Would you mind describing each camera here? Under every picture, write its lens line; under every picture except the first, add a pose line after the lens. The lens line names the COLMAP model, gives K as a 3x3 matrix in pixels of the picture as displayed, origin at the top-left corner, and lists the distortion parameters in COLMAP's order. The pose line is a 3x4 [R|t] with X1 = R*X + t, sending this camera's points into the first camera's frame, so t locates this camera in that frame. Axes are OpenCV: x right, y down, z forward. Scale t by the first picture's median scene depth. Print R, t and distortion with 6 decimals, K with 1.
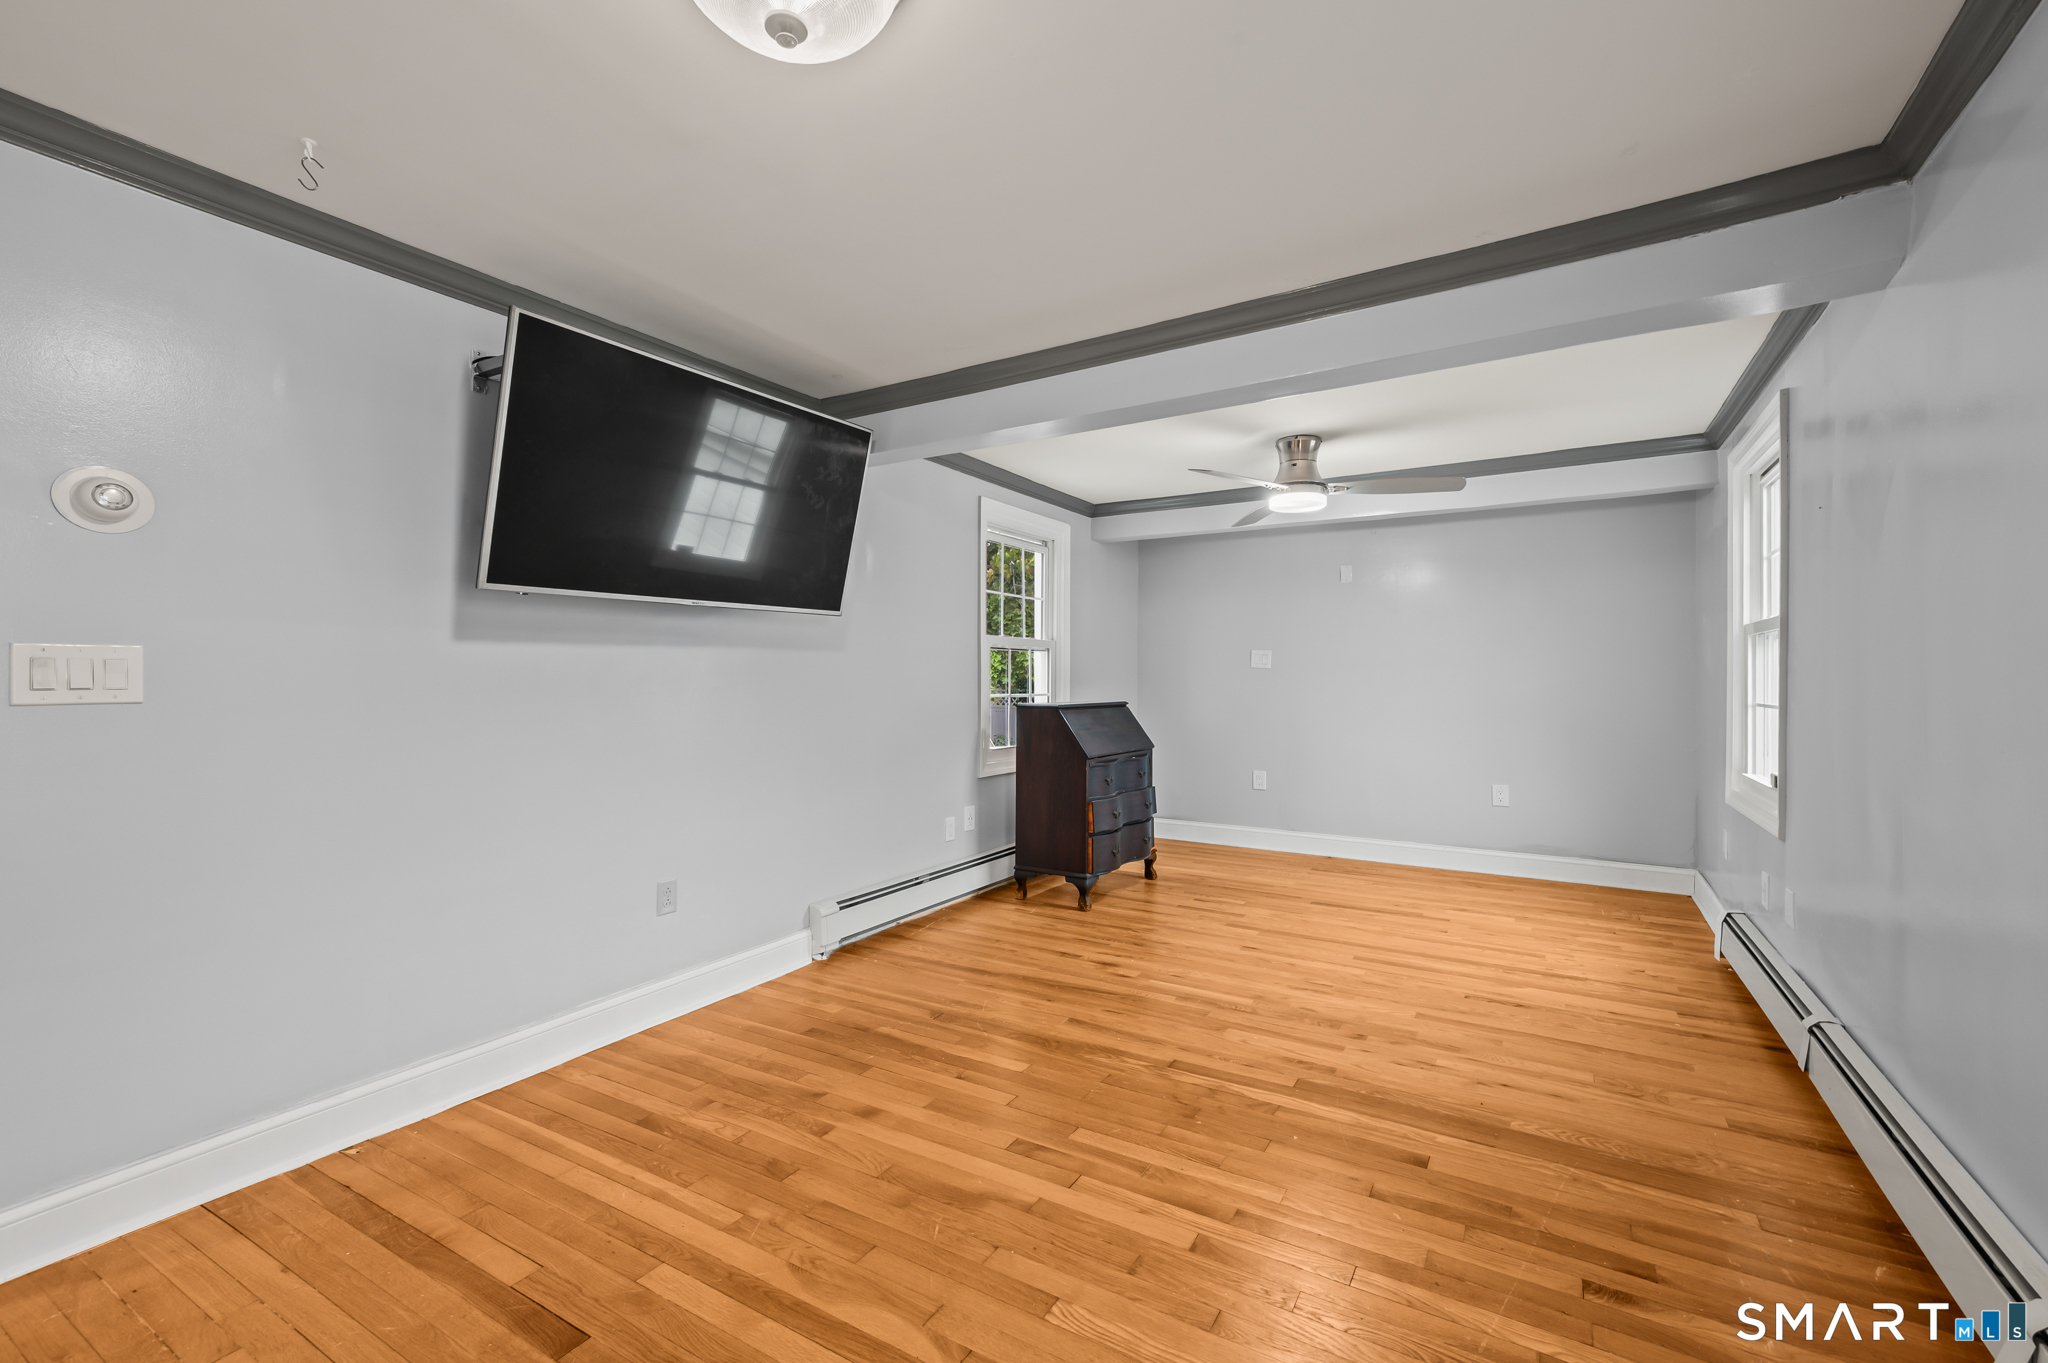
lens RADIAL K [[853.3, 0, 1028.2], [0, 853.3, 678.7], [0, 0, 1]] dist [0.002018, 0.000019]
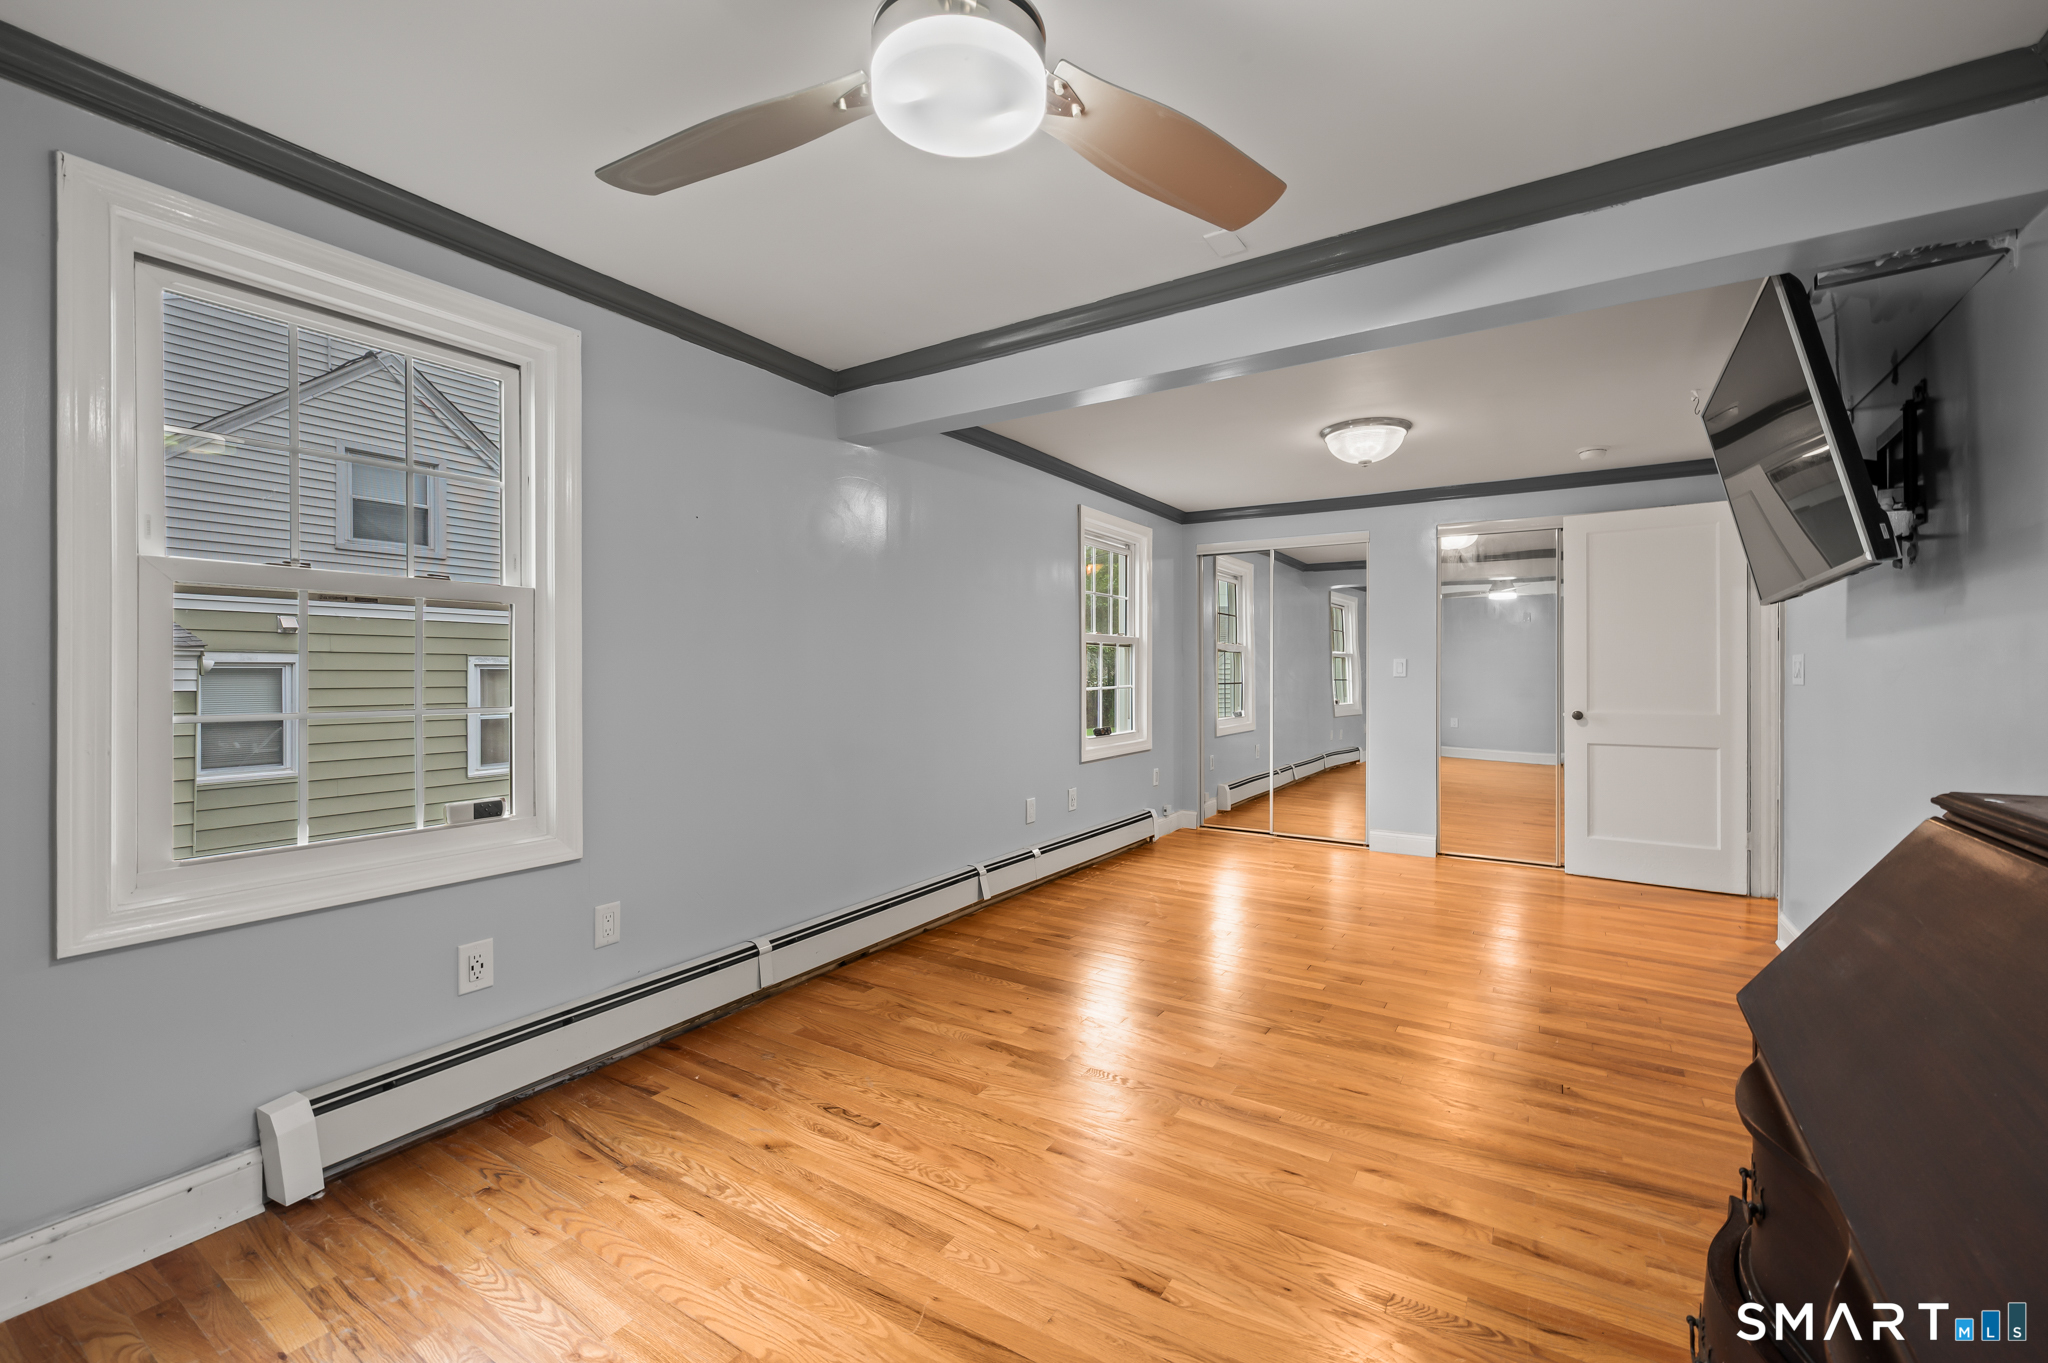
lens RADIAL K [[853.3, 0, 1026.2], [0, 853.3, 674.6], [0, 0, 1]] dist [0.002018, 0.000019]
pose [[-0.999815, 0.000132, 0.019226, 0.437124], [0.000148, 1.000000, 0.000829, -0.007980], [-0.019226, 0.000831, -0.999815, 2.010724]]
